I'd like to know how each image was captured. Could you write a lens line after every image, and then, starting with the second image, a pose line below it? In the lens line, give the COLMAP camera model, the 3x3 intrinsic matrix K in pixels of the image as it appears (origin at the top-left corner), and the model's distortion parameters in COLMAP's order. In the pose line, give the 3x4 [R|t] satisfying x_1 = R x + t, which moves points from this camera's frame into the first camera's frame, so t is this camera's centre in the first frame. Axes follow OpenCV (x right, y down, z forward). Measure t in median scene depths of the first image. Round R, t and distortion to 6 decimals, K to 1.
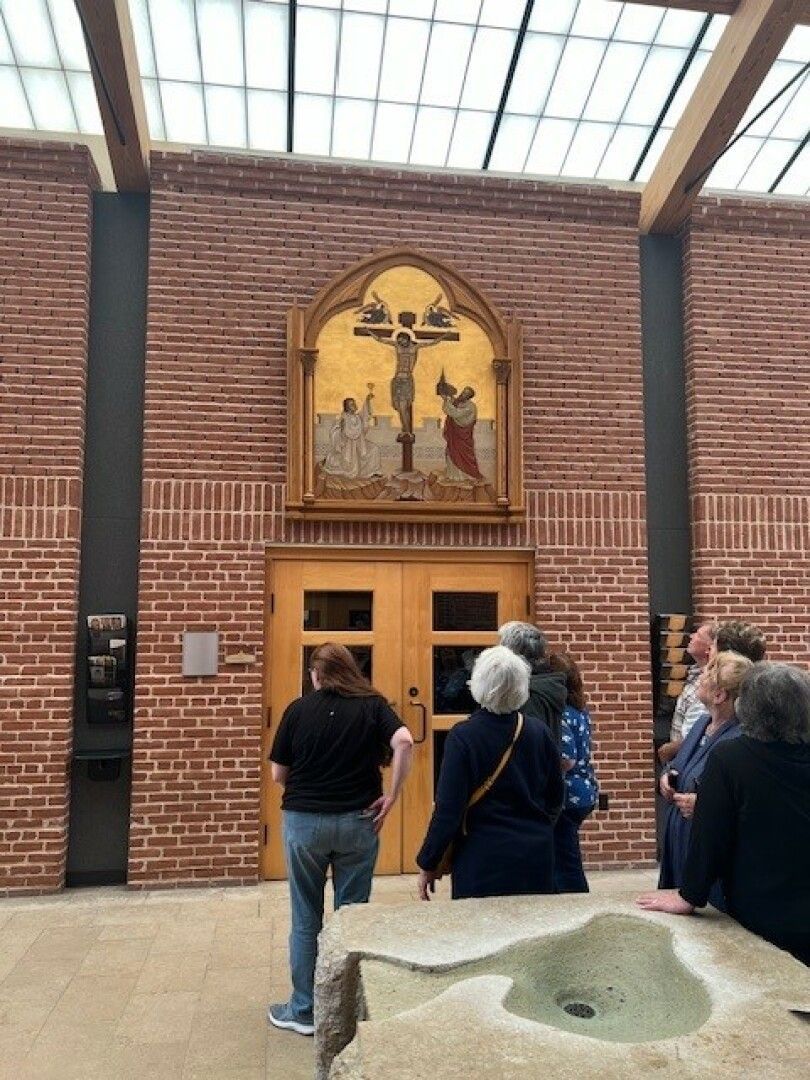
lens RADIAL K [[821.0, 0, 405.0], [0, 821.0, 540.0], [0, 0, 1]] dist [0.038258, -0.000540]
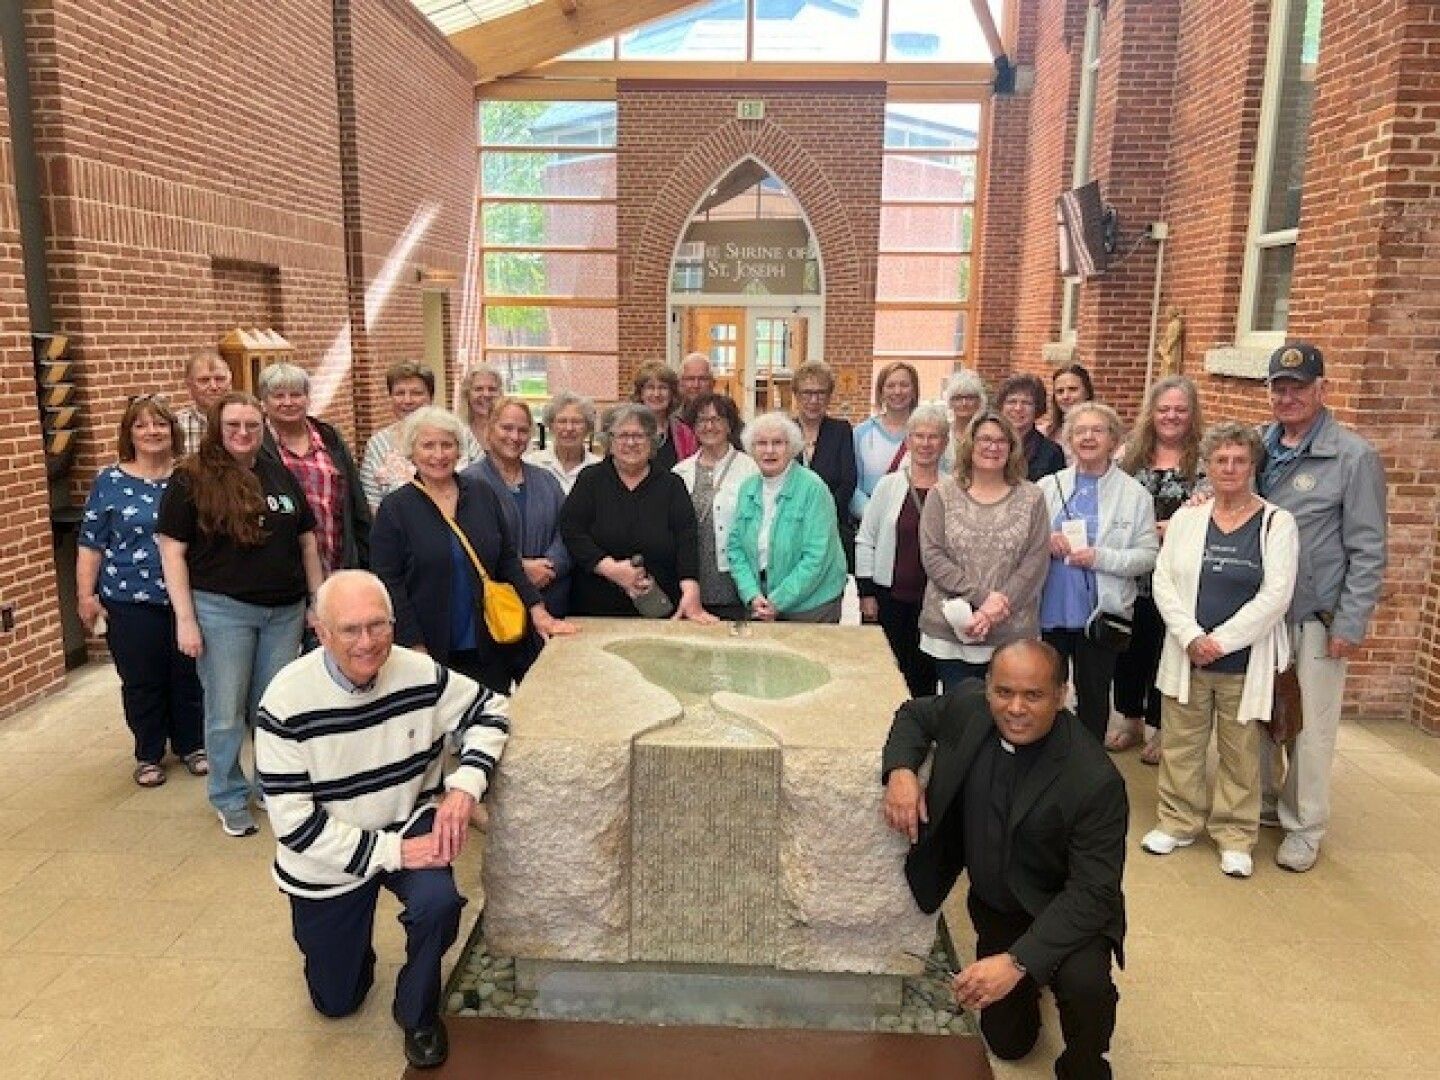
lens RADIAL K [[1094.7, 0, 720.0], [0, 1094.7, 540.0], [0, 0, 1]] dist [0.038258, -0.000540]
pose [[0.169669, -0.190566, 0.966901, -0.506216], [-0.120029, 0.969826, 0.212205, -0.006899], [-0.978164, -0.152061, 0.141676, 0.300553]]
